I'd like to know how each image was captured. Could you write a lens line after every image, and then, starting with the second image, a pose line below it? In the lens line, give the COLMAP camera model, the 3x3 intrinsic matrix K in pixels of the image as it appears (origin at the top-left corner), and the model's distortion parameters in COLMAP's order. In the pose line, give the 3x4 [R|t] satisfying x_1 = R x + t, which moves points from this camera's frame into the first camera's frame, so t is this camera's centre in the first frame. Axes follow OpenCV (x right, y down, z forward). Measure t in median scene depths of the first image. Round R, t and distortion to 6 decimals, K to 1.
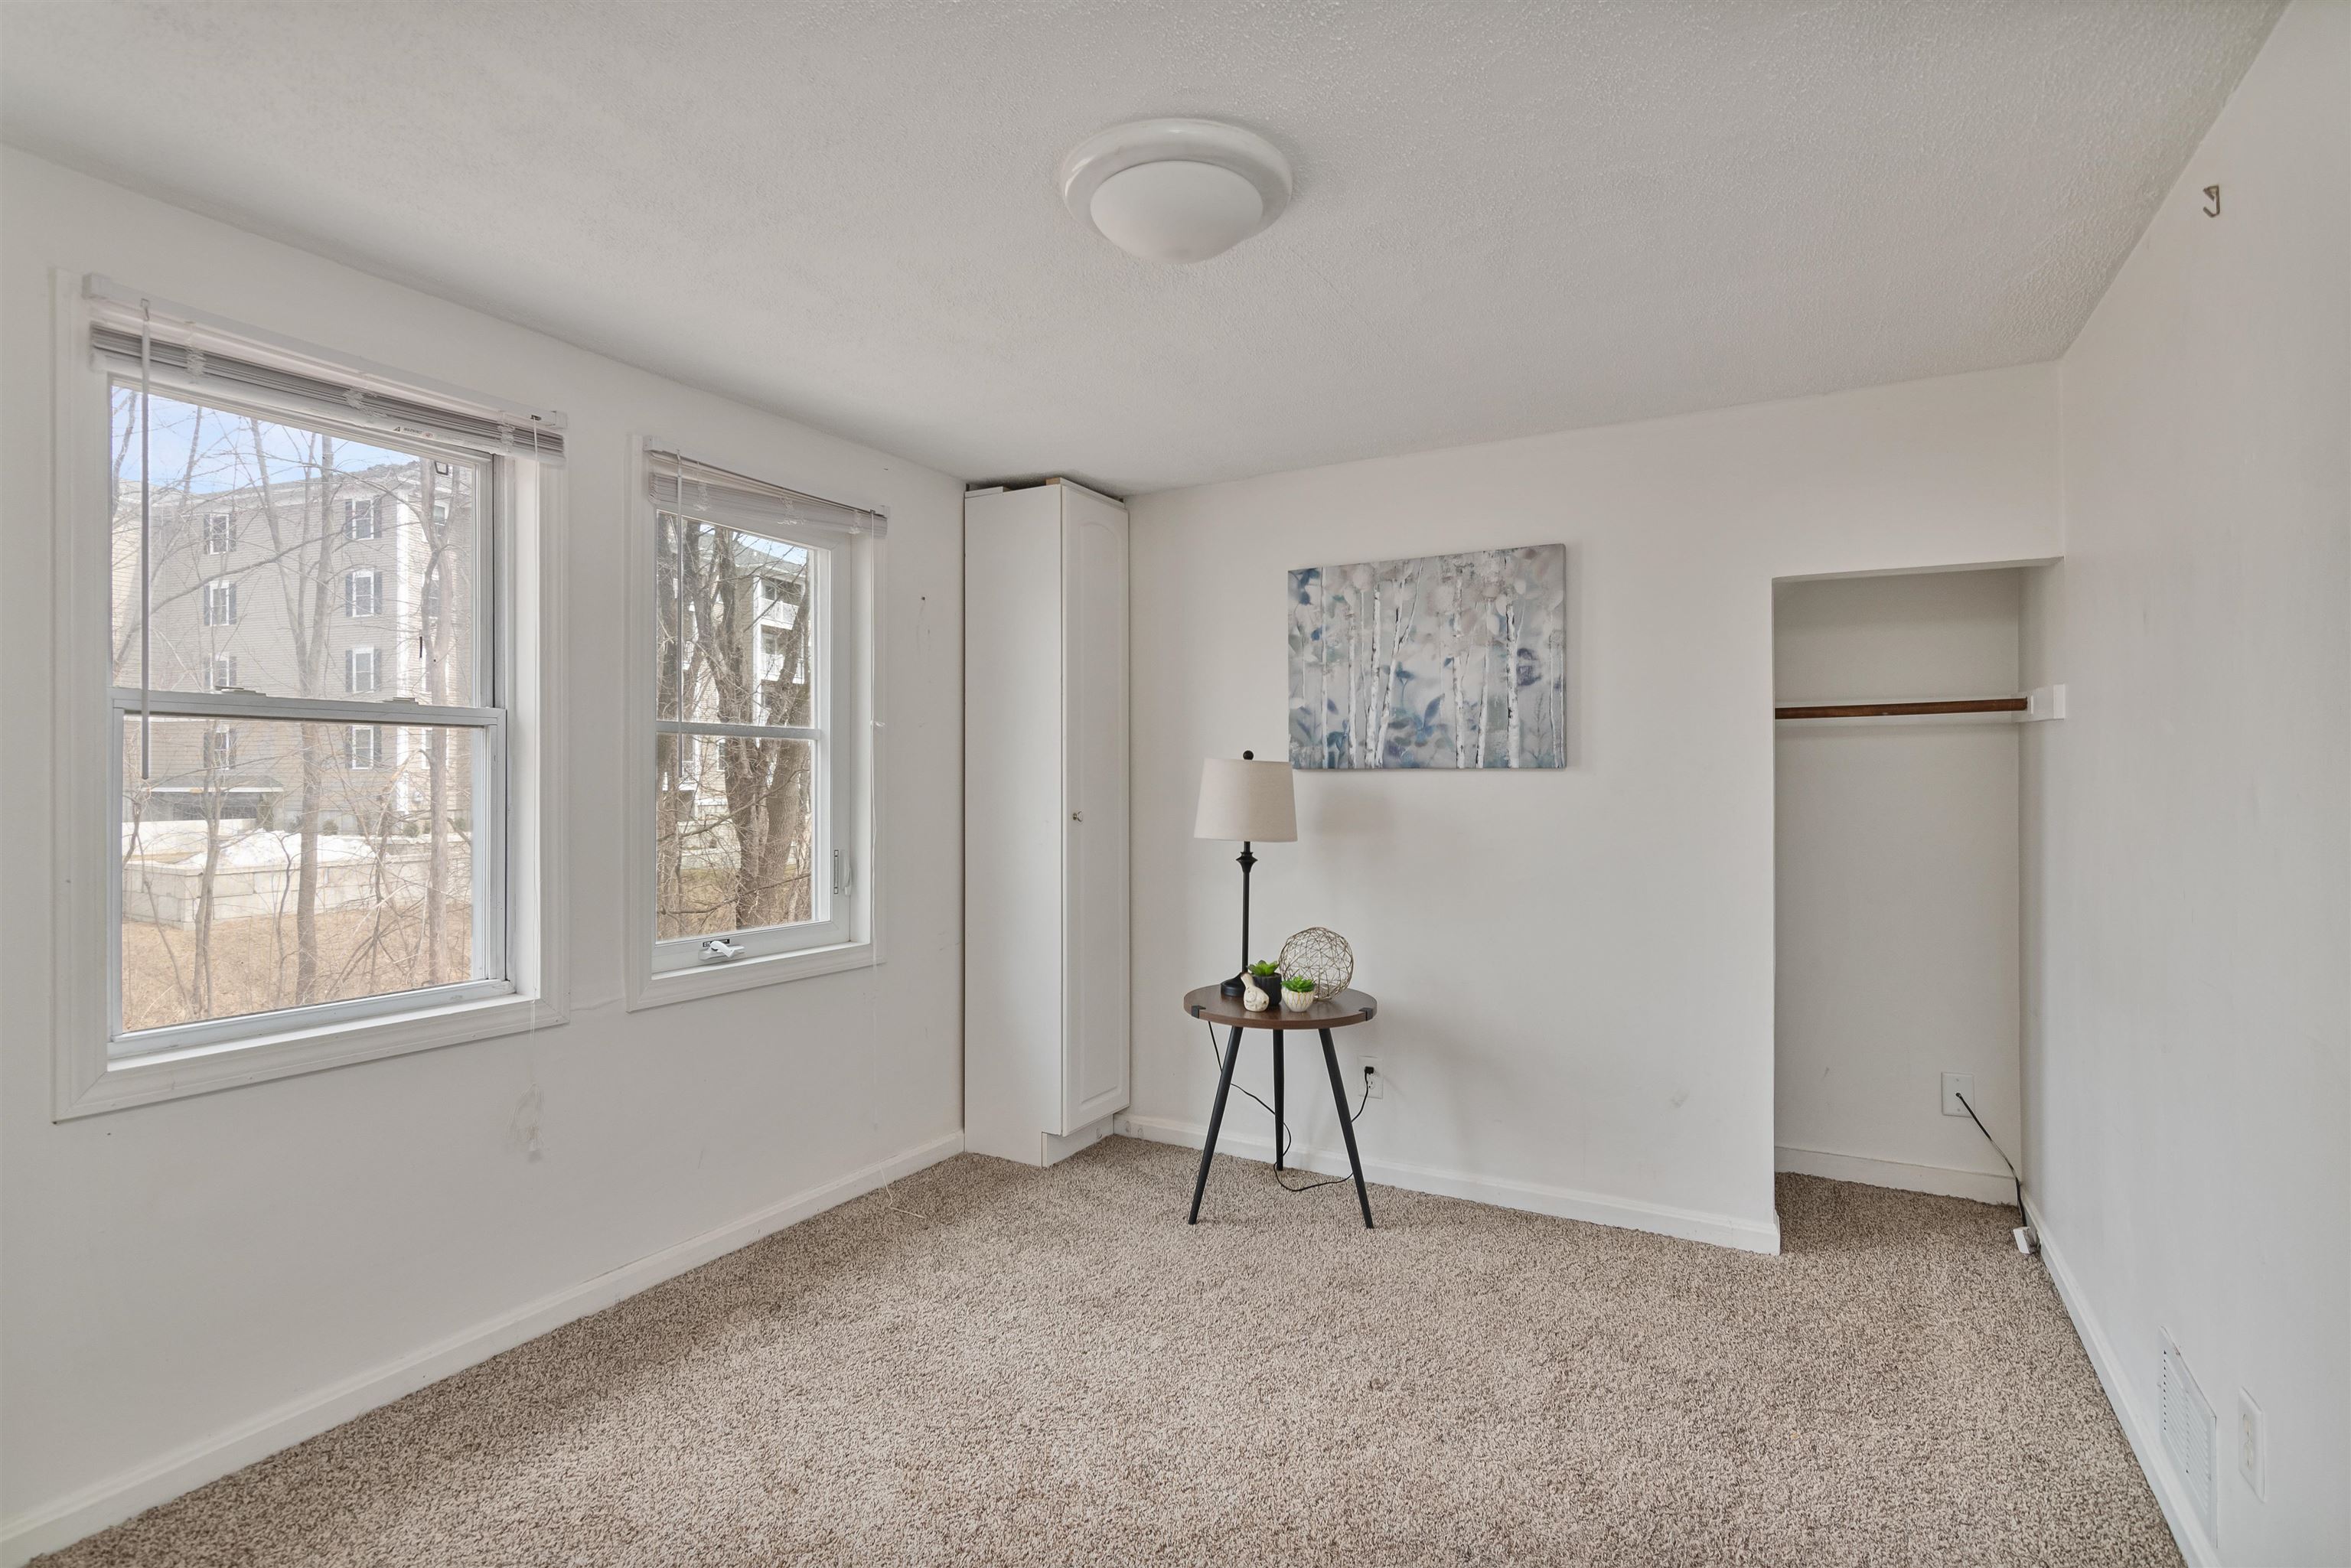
lens RADIAL K [[1149.0, 0, 1168.8], [0, 1149.0, 779.3], [0, 0, 1]] dist [0.000658, 0.001112]
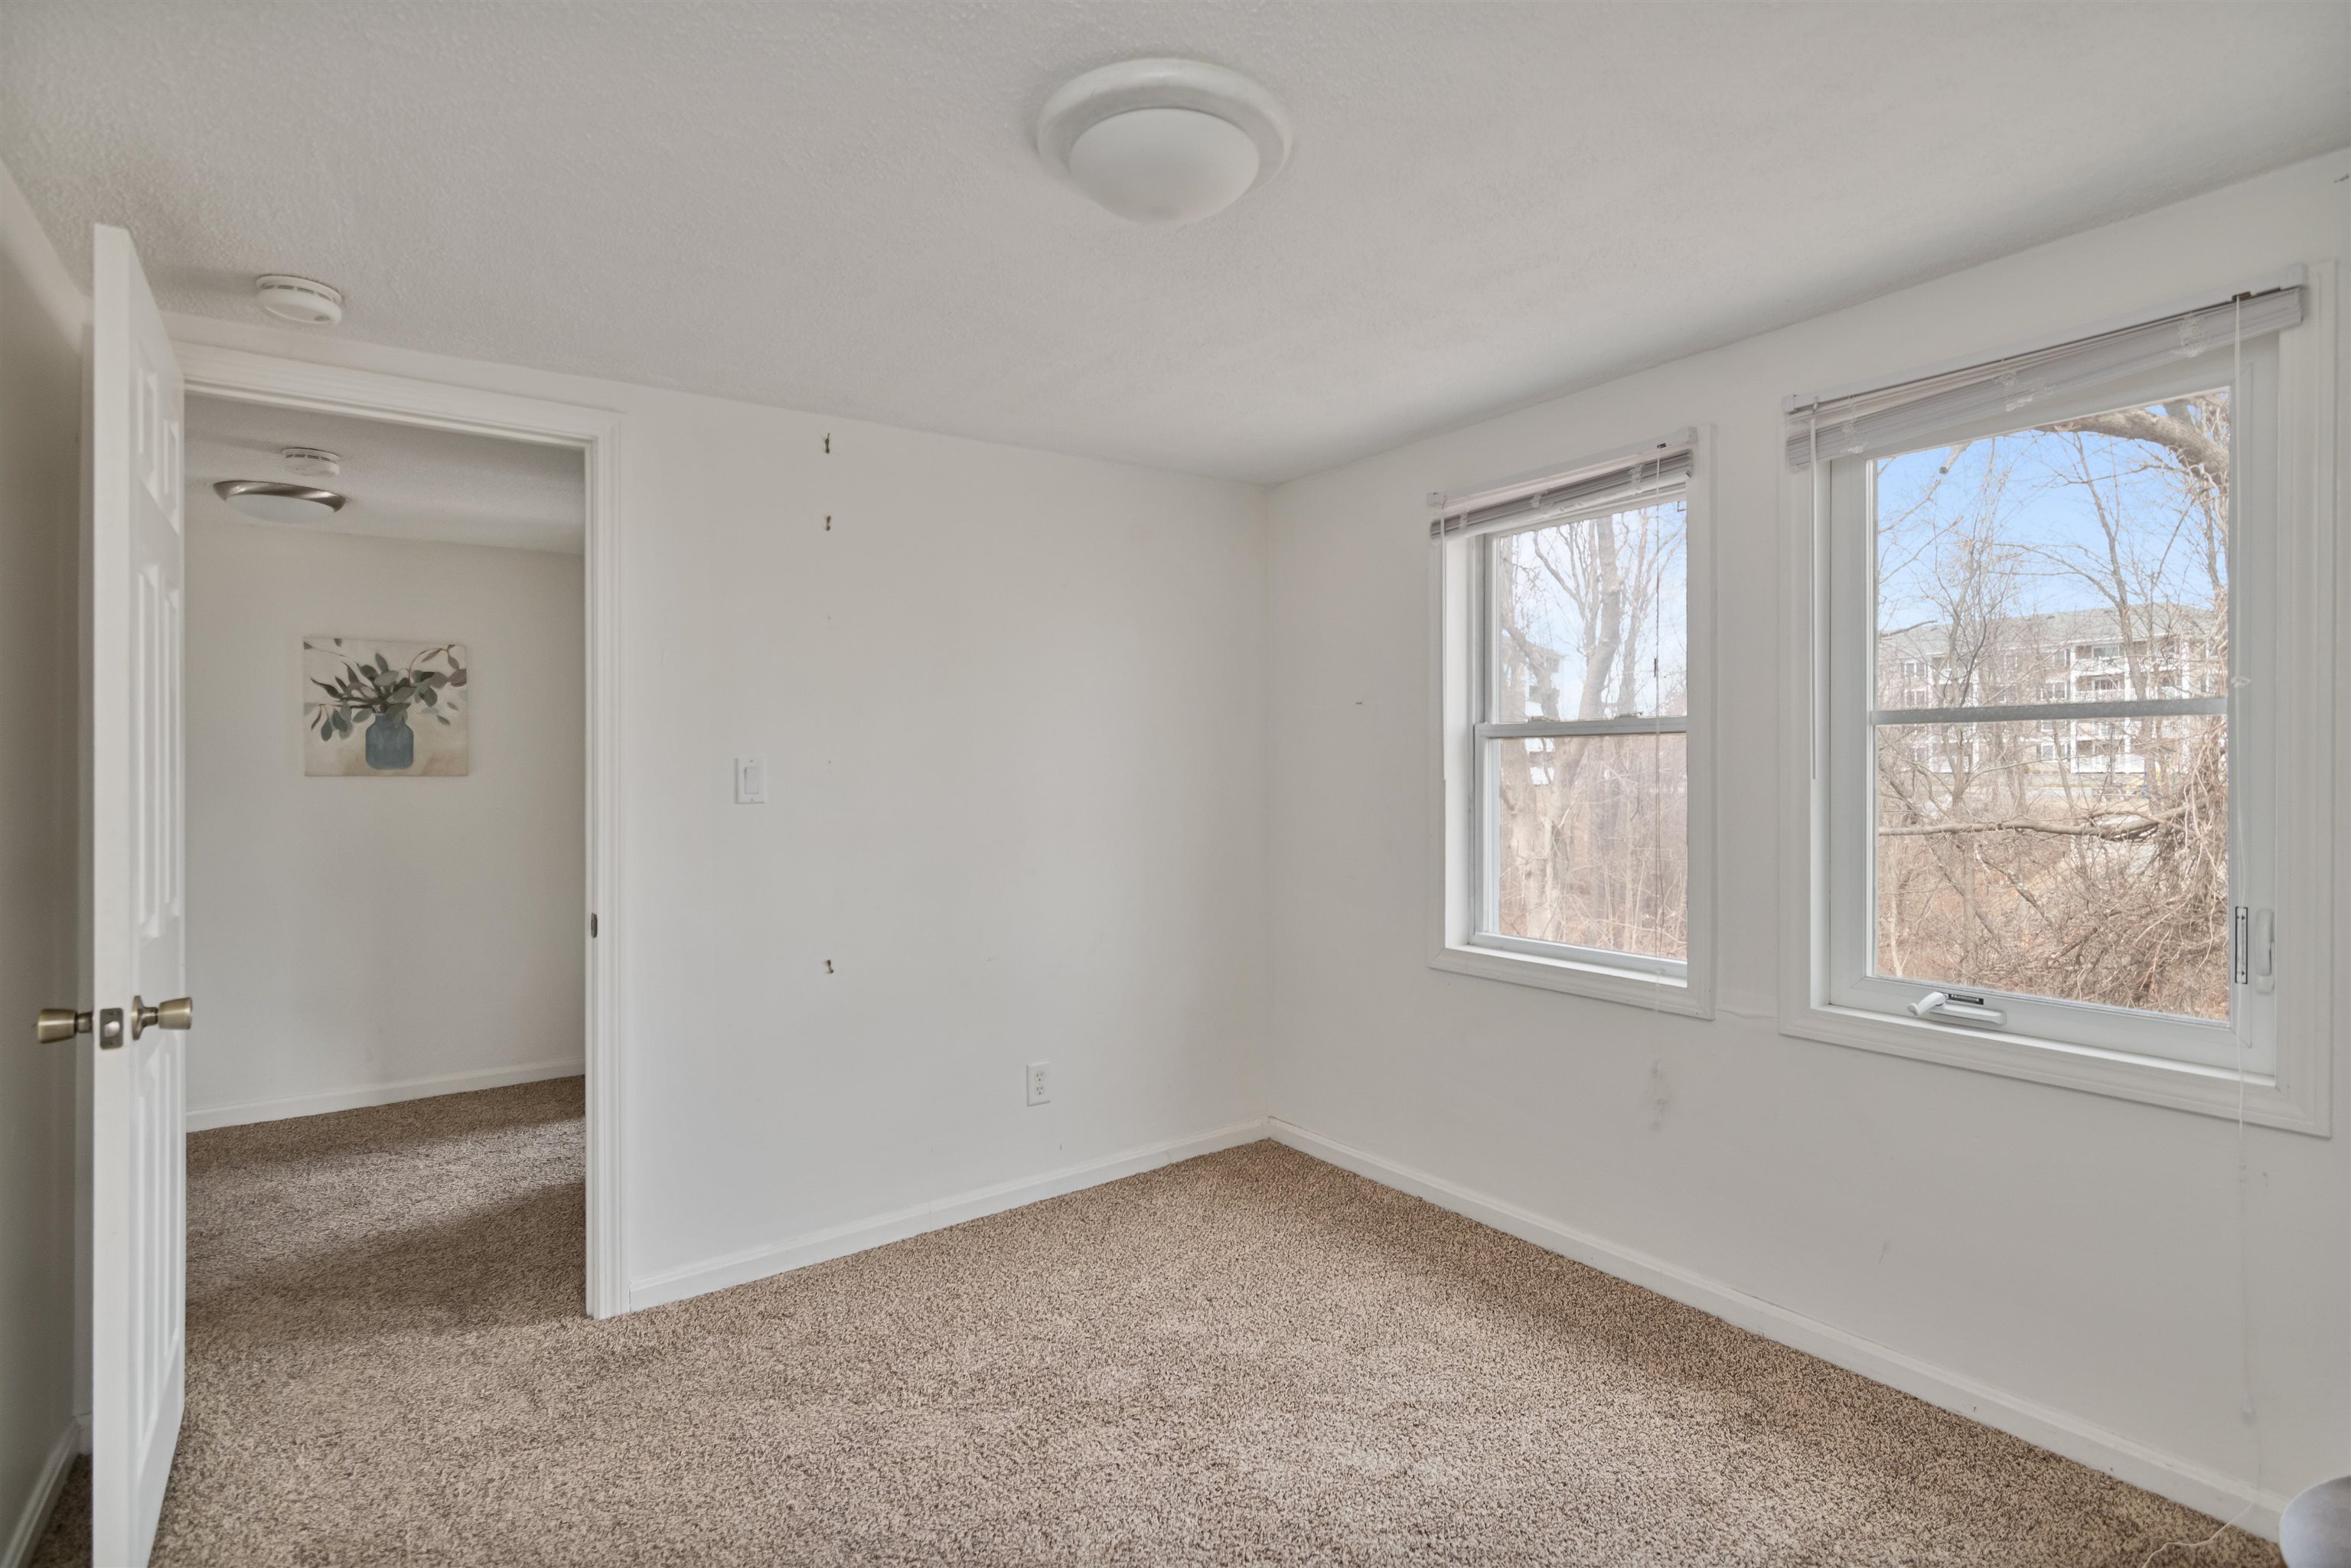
lens RADIAL K [[1149.0, 0, 1168.9], [0, 1149.0, 776.6], [0, 0, 1]] dist [0.000658, 0.001112]
pose [[-0.435445, 0.005881, -0.900196, 0.621689], [0.003100, 0.999983, 0.005033, -0.010424], [0.900210, -0.000599, -0.435456, 1.046456]]
